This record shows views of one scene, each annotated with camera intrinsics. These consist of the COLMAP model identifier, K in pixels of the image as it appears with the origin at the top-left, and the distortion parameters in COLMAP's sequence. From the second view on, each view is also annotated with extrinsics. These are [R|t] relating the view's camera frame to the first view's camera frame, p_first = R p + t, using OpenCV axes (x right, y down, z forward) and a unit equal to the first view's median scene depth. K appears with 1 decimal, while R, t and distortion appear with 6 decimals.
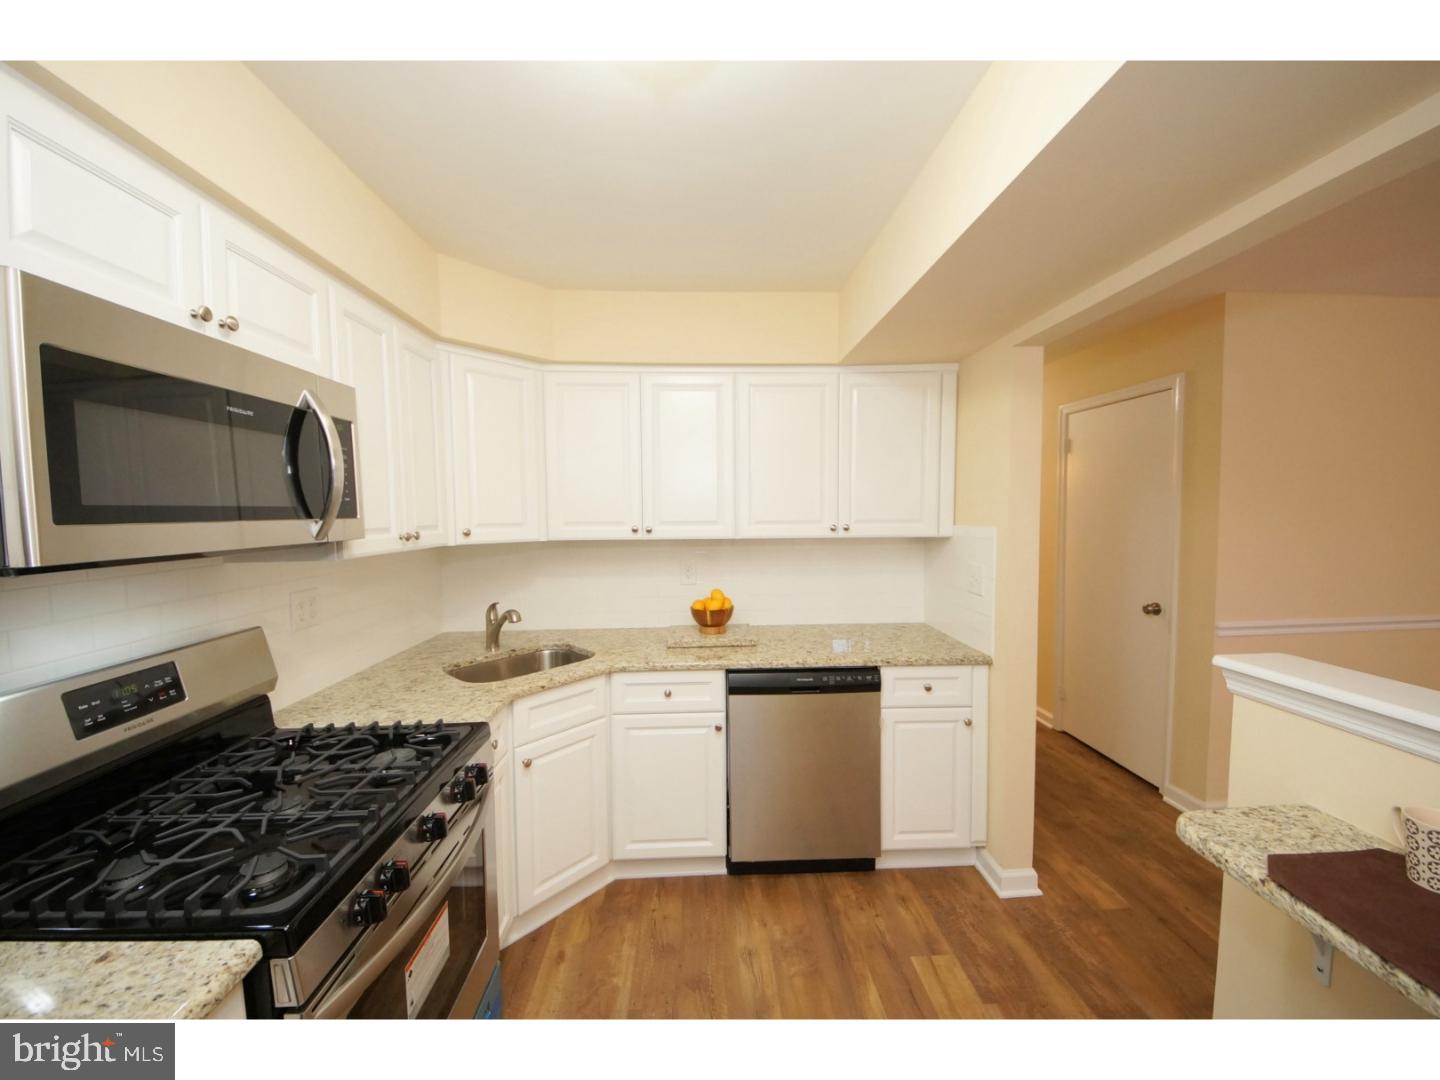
lens RADIAL K [[549.1, 0, 712.4], [0, 549.1, 536.4], [0, 0, 1]] dist [0.035463, -0.026297]
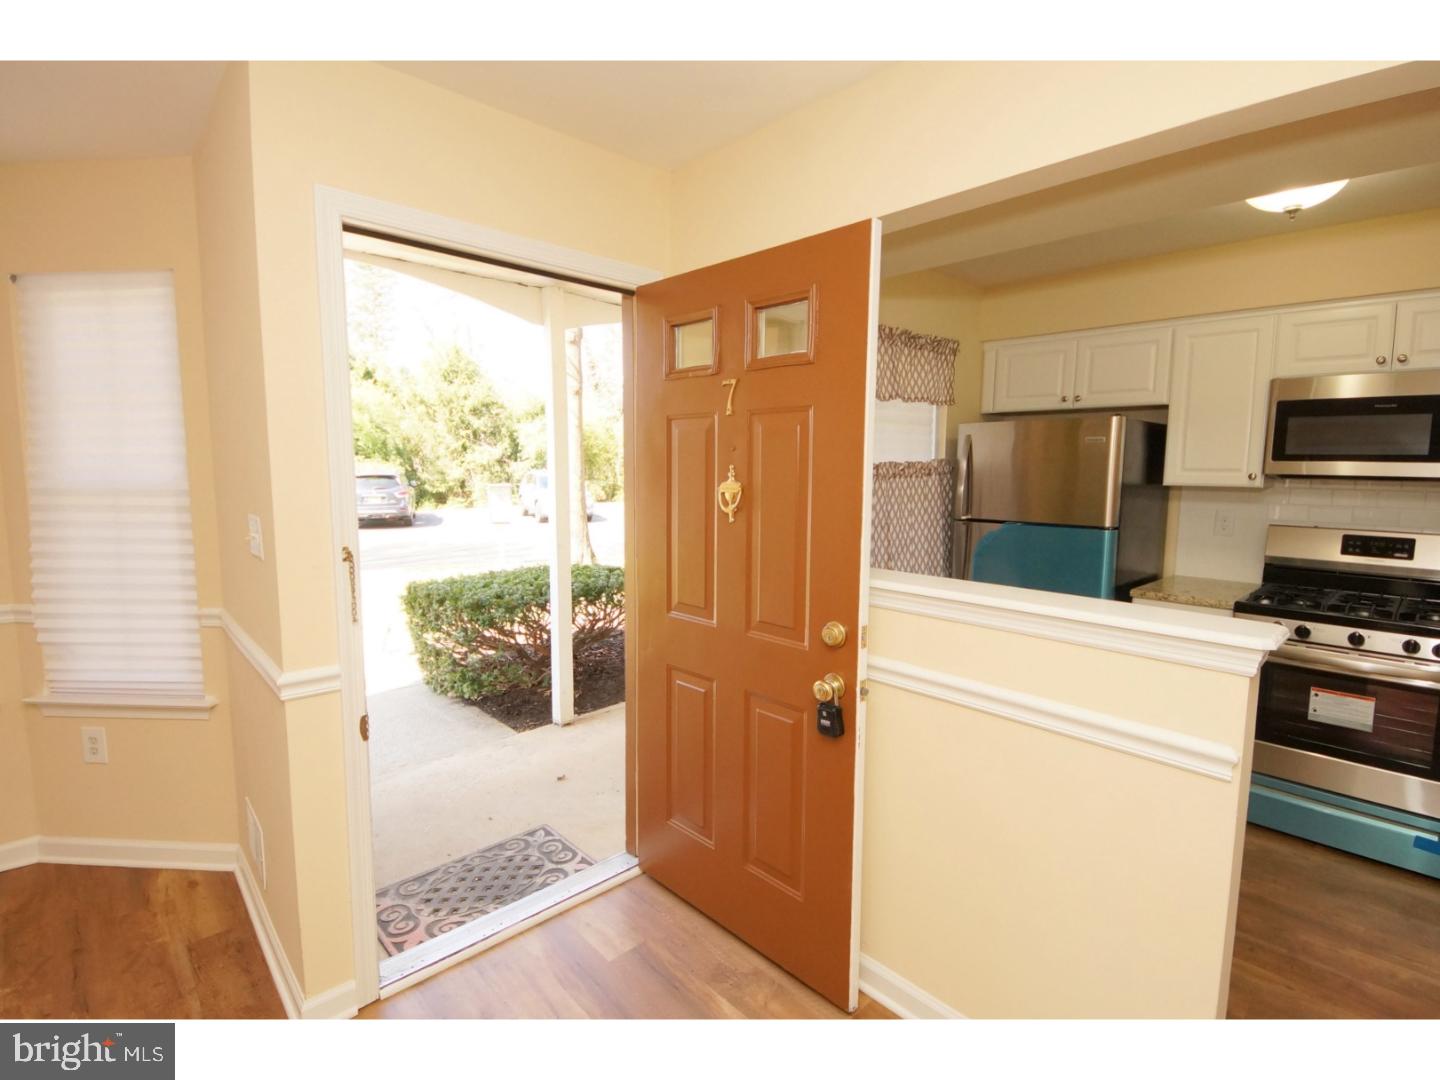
lens RADIAL K [[697.0, 0, 715.9], [0, 697.0, 538.0], [0, 0, 1]] dist [0.024445, -0.022960]
pose [[-0.763264, 0.076151, -0.641583, 1.660450], [-0.032232, 0.987305, 0.155531, -0.045520], [0.645282, 0.139391, -0.751120, 0.894767]]
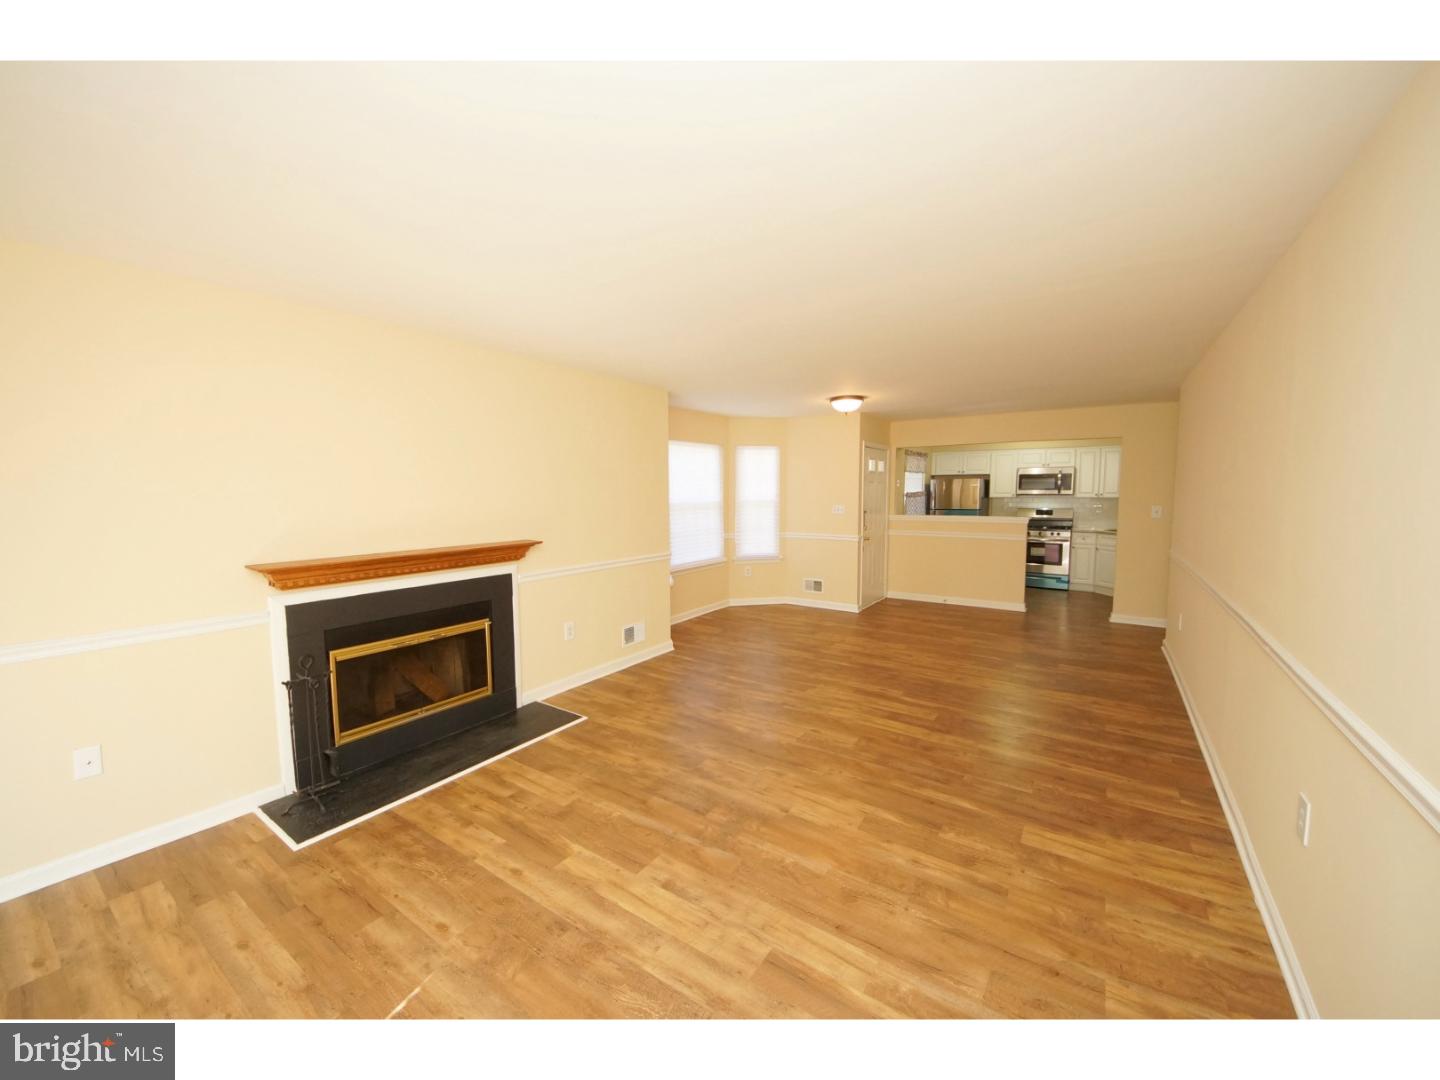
lens RADIAL K [[549.1, 0, 712.4], [0, 549.1, 536.4], [0, 0, 1]] dist [0.035463, -0.026297]
pose [[-0.606724, 0.080567, -0.790819, 5.290737], [-0.031015, 0.991694, 0.124826, -0.137804], [0.794307, 0.100263, -0.599186, 1.316591]]
